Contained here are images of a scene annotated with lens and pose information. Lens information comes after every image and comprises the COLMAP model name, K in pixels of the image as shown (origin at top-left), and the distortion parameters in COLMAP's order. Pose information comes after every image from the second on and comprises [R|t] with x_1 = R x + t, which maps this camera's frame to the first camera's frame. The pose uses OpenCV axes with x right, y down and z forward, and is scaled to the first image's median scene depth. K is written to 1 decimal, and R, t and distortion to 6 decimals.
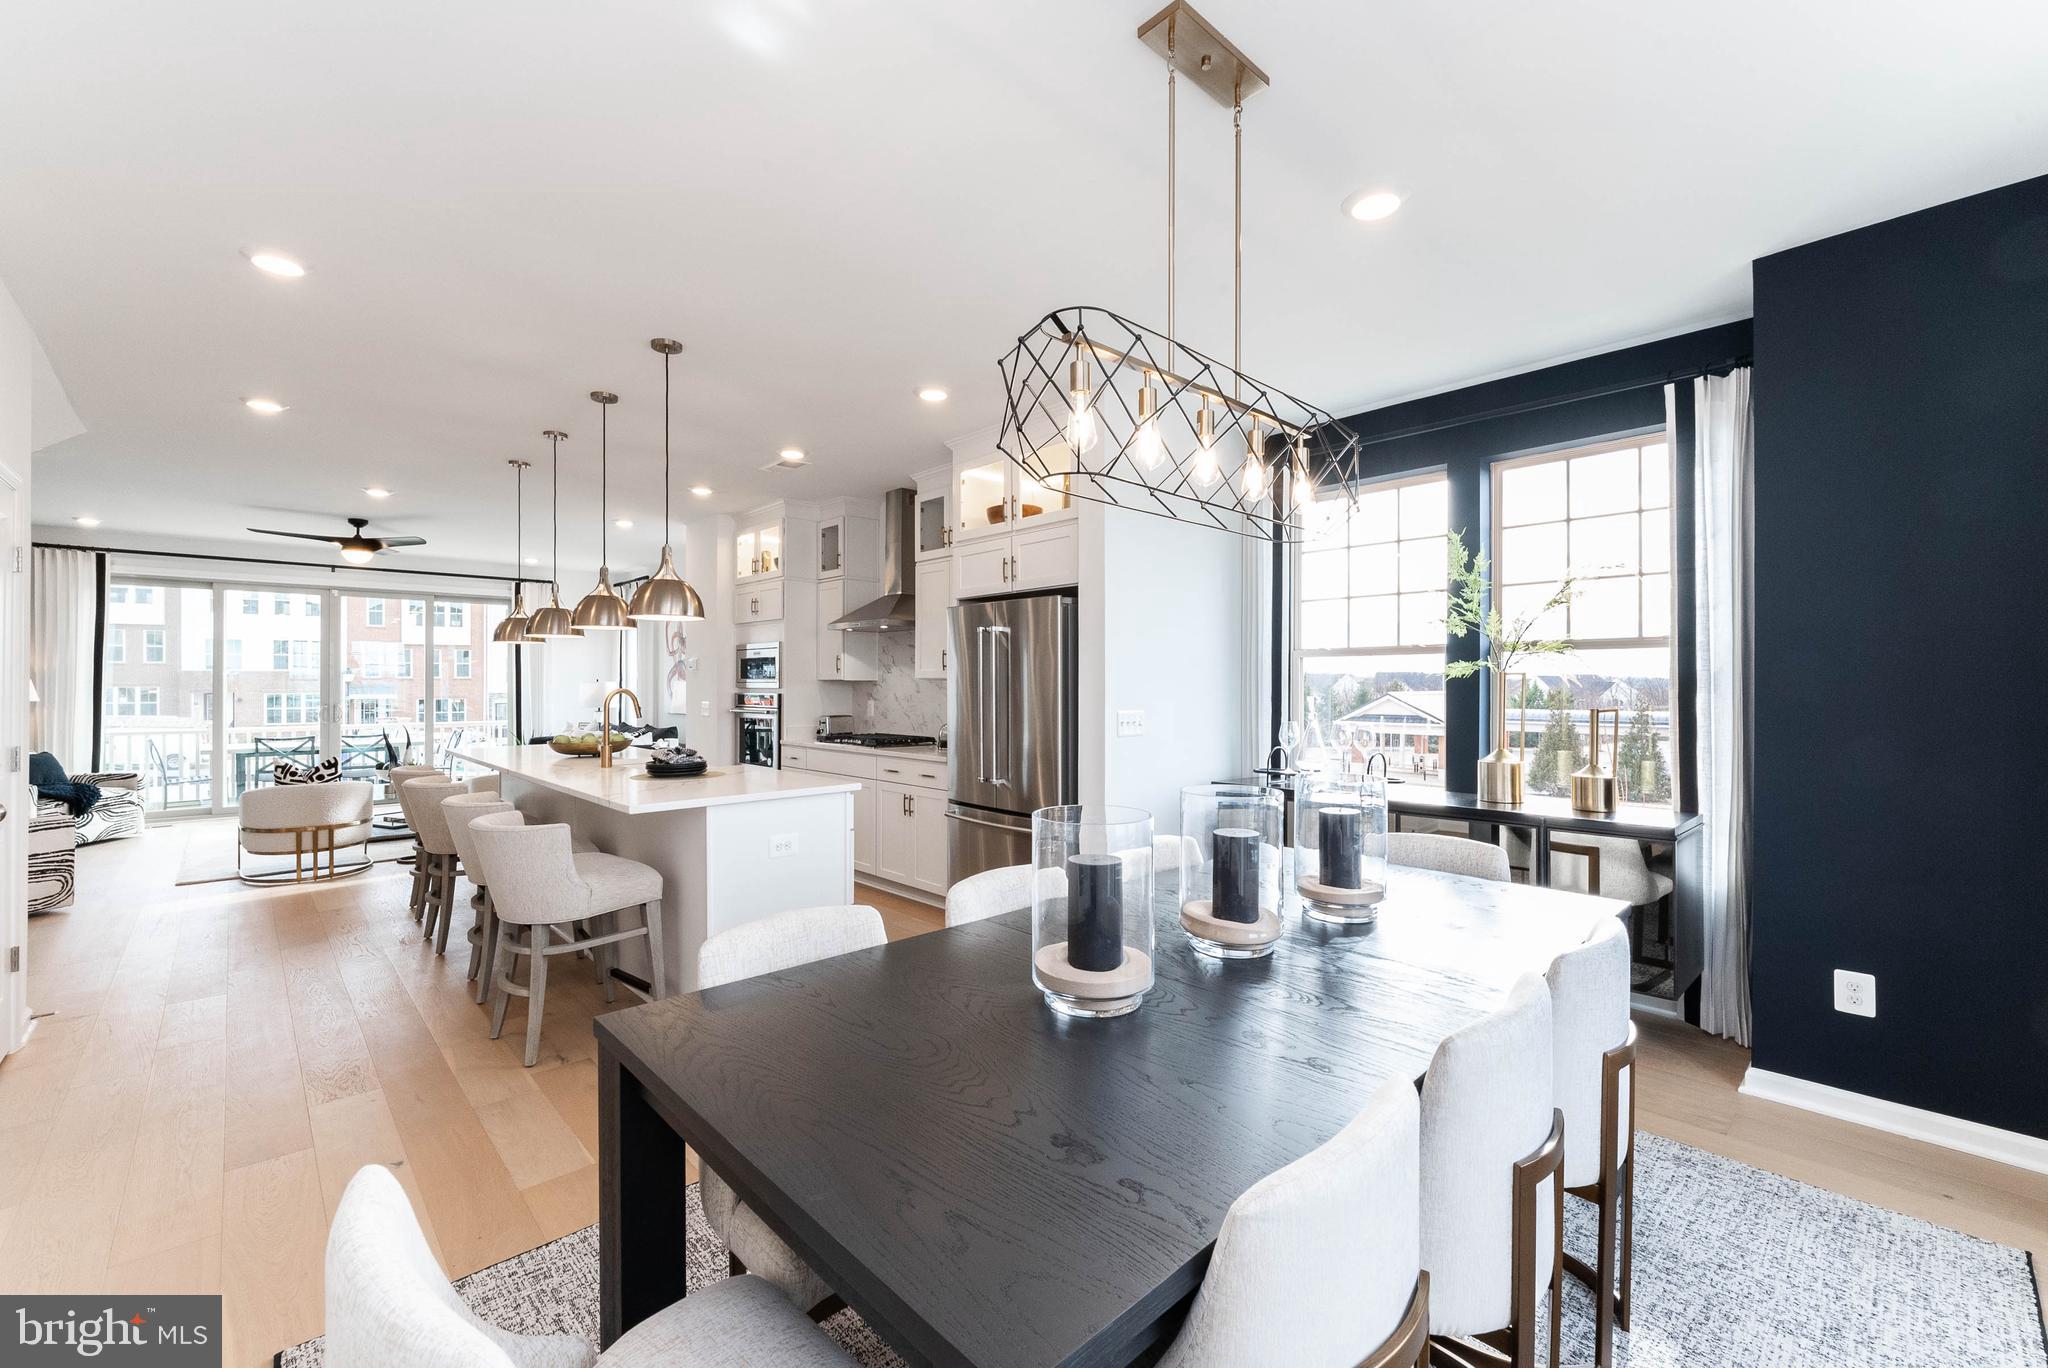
lens RADIAL K [[857.7, 0, 1024.0], [0, 857.7, 684.0], [0, 0, 1]] dist [-0.001026, -0.000298]
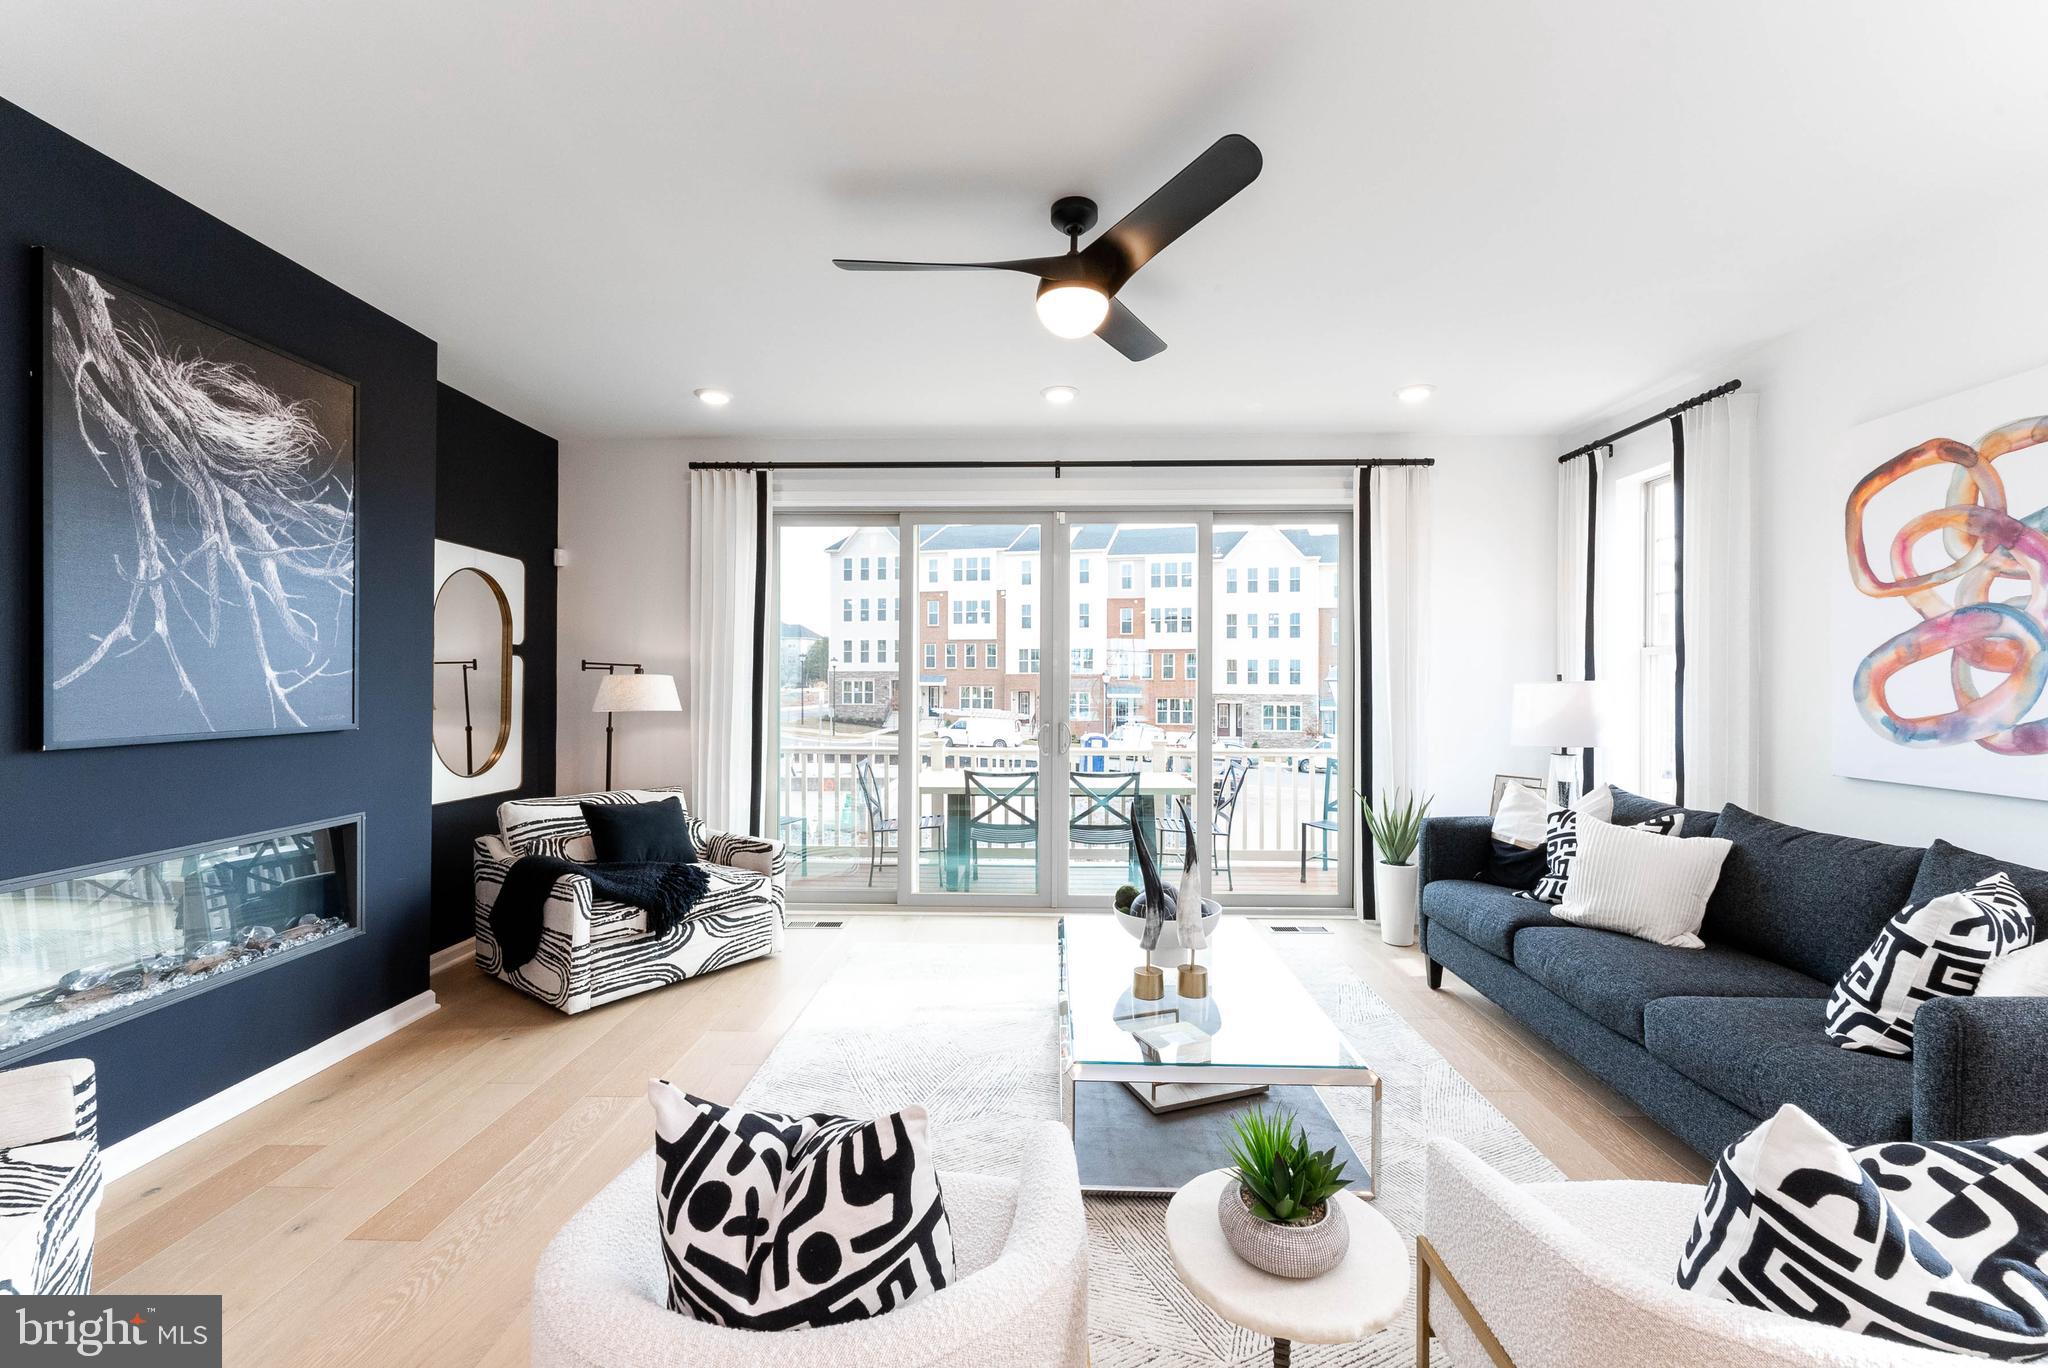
lens RADIAL K [[829.4, 0, 1024.0], [0, 829.4, 684.0], [0, 0, 1]] dist [-0.000577, -0.000007]
pose [[0.716878, 0.002216, -0.697195, -0.565394], [-0.003669, 0.999993, -0.000595, 0.000179], [0.697189, 0.002985, 0.716881, 0.756783]]
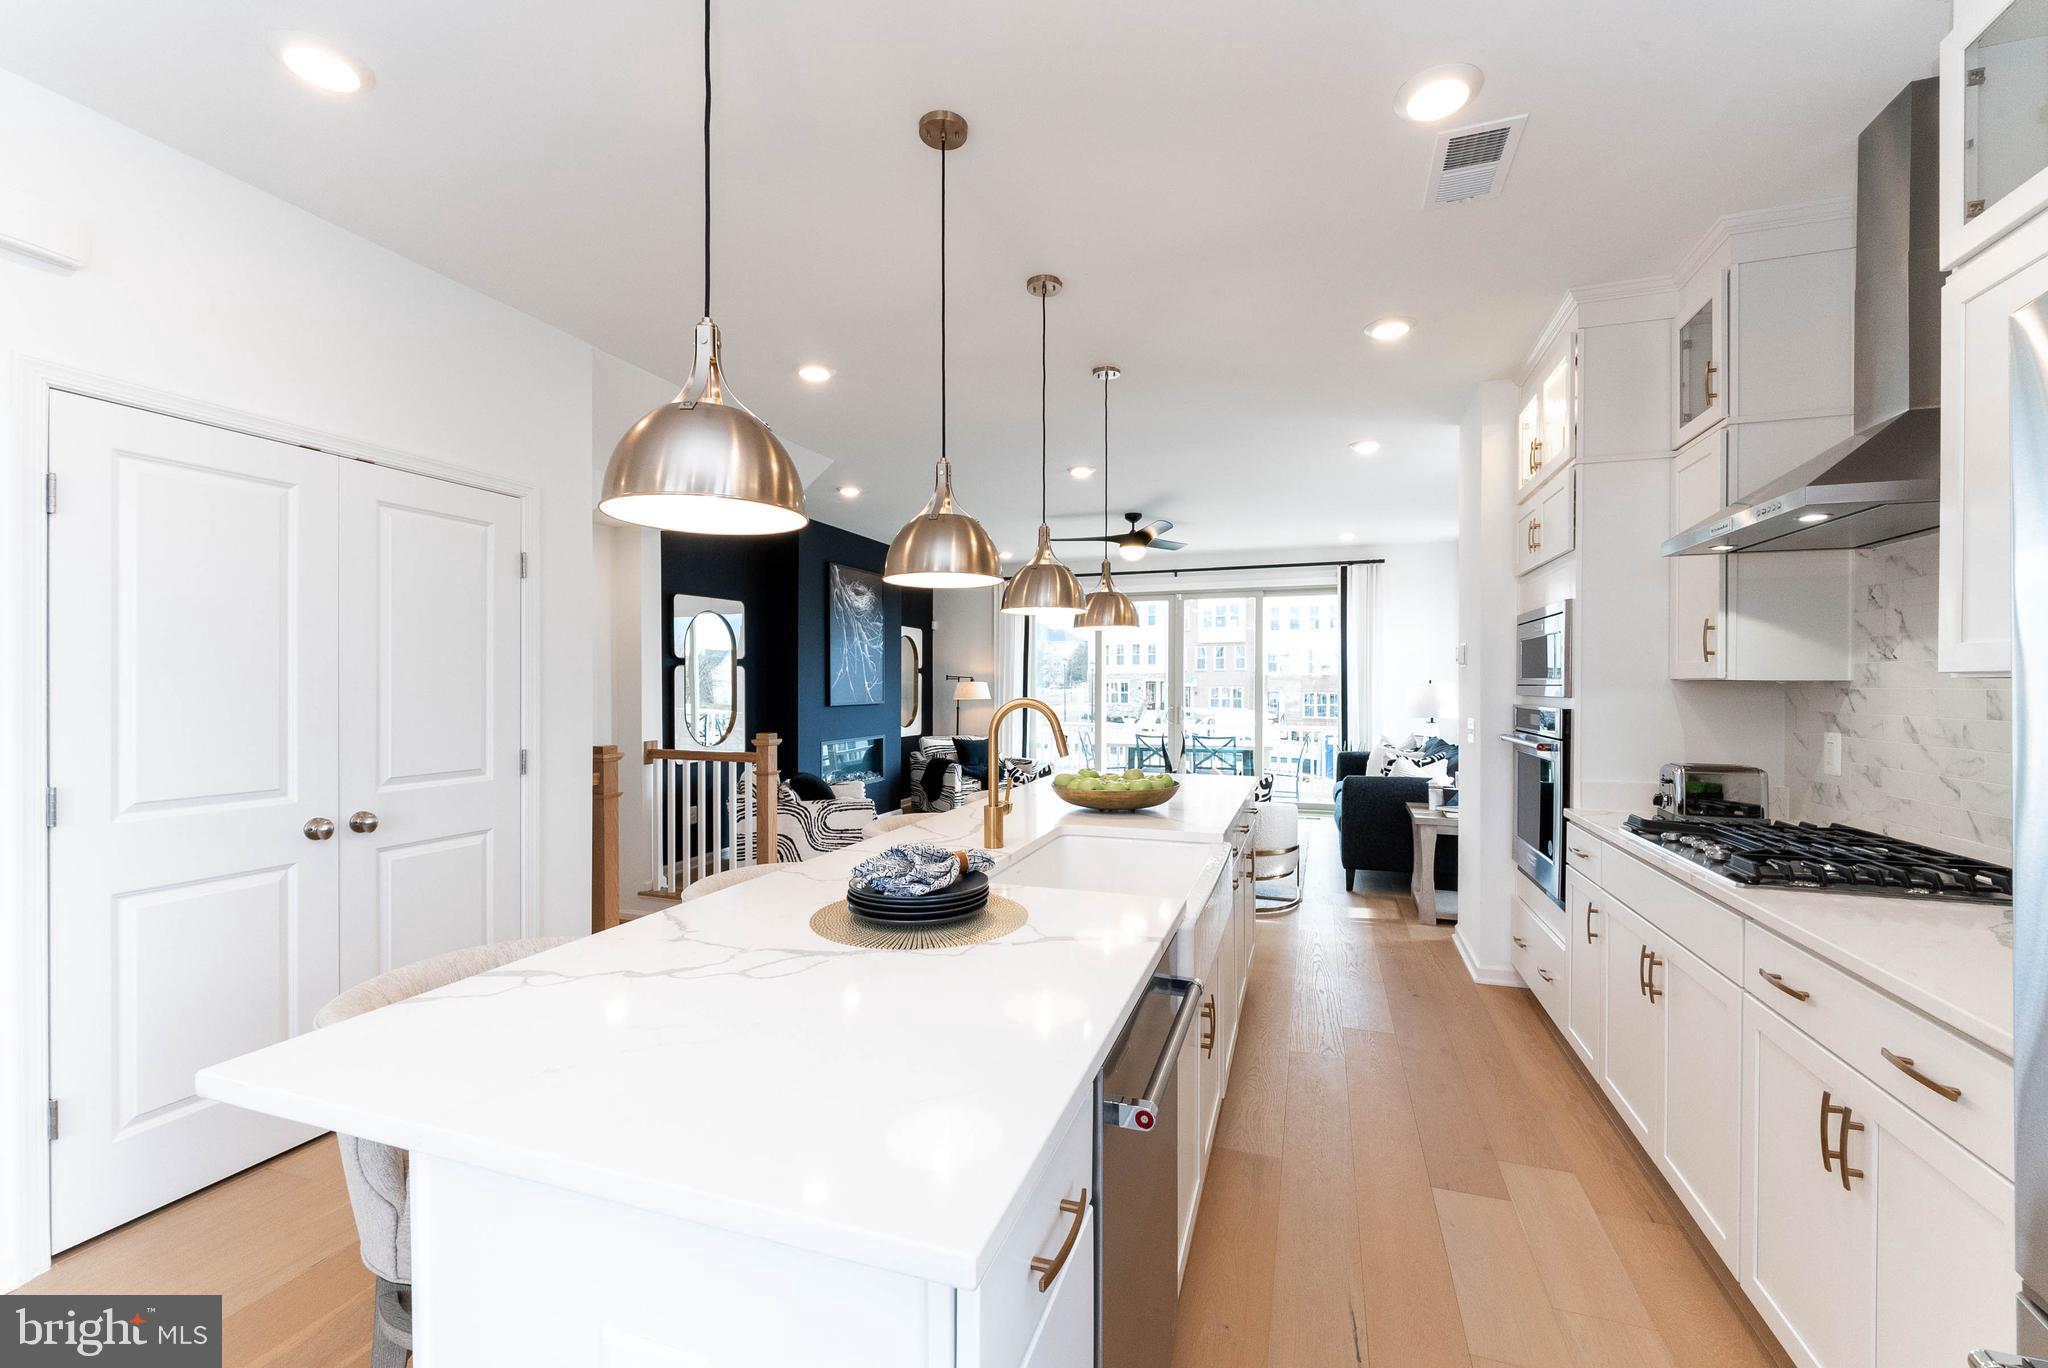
lens RADIAL K [[829.4, 0, 1024.0], [0, 829.4, 684.0], [0, 0, 1]] dist [-0.000577, -0.000007]
pose [[0.466843, -0.000333, -0.884340, -0.016400], [-0.000528, 1.000000, -0.000656, -0.001840], [0.884340, 0.000773, 0.466842, 0.466621]]
